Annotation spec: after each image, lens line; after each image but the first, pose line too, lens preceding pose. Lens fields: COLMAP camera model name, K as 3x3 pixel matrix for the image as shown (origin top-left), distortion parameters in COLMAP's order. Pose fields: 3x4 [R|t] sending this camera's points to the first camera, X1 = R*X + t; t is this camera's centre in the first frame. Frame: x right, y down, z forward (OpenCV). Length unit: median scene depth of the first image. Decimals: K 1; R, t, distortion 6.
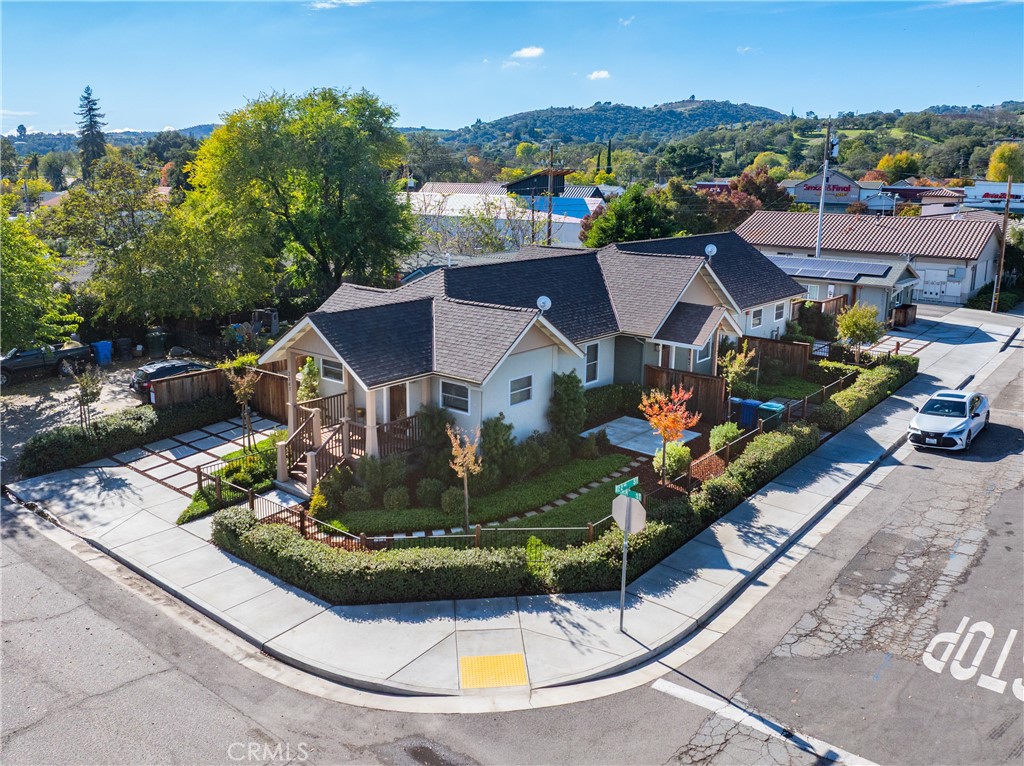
lens RADIAL K [[842.5, 0, 499.4], [0, 842.5, 351.9], [0, 0, 1]] dist [-0.042864, 0.007670]
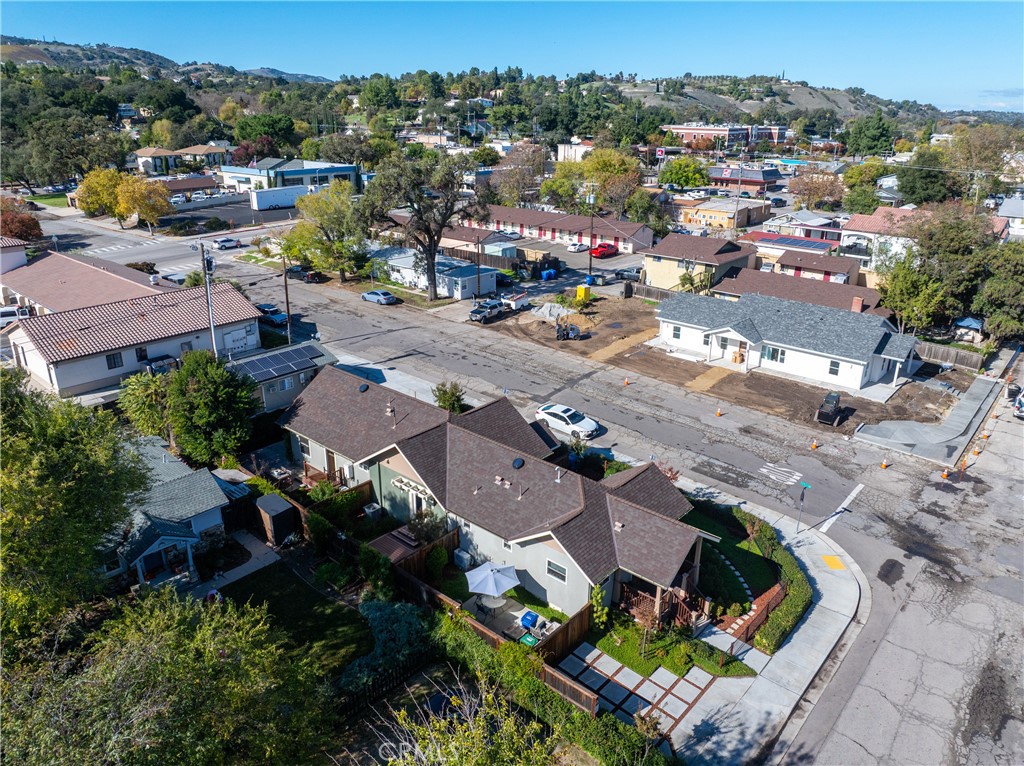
lens RADIAL K [[729.8, 0, 512.0], [0, 729.8, 383.0], [0, 0, 1]] dist [-0.037358, 0.001227]
pose [[0.026192, -0.372343, 0.927726, -1.327503], [0.201167, 0.911022, 0.359959, -0.815646], [-0.979207, 0.177200, 0.098765, 1.091007]]
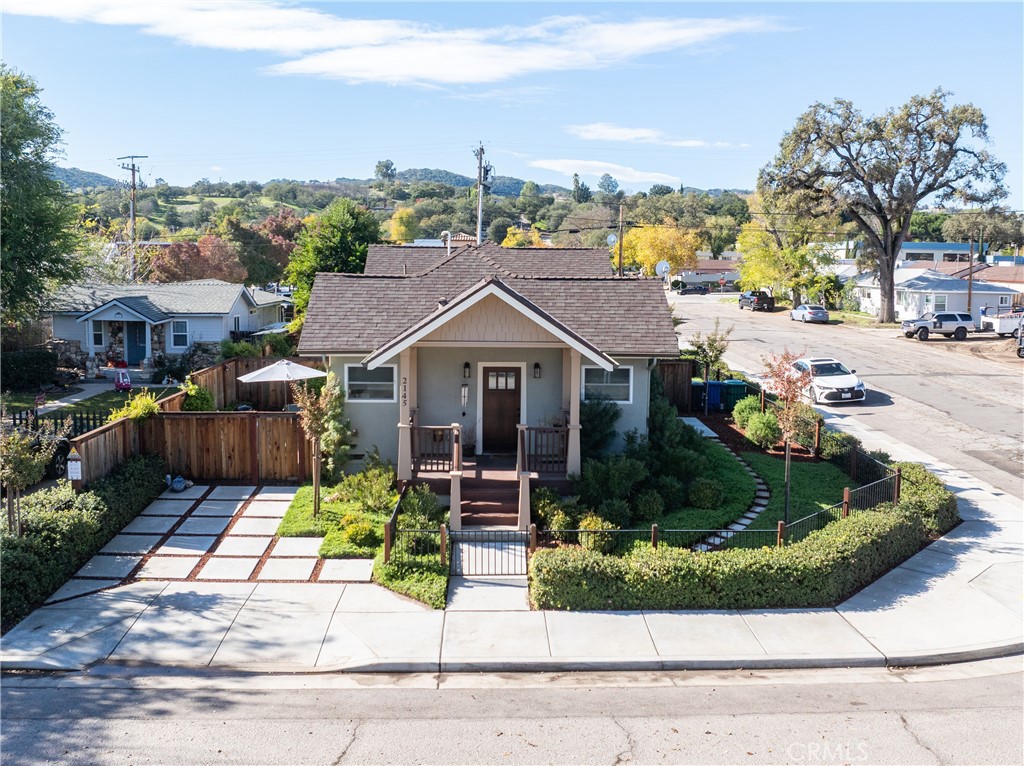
lens RADIAL K [[922.4, 0, 512.0], [0, 922.4, 383.0], [0, 0, 1]] dist [-0.036590, 0.001399]
pose [[0.748593, -0.091570, 0.656676, -0.689813], [0.133951, 0.990882, -0.014527, 0.051909], [-0.649358, 0.098837, 0.754033, 0.388250]]
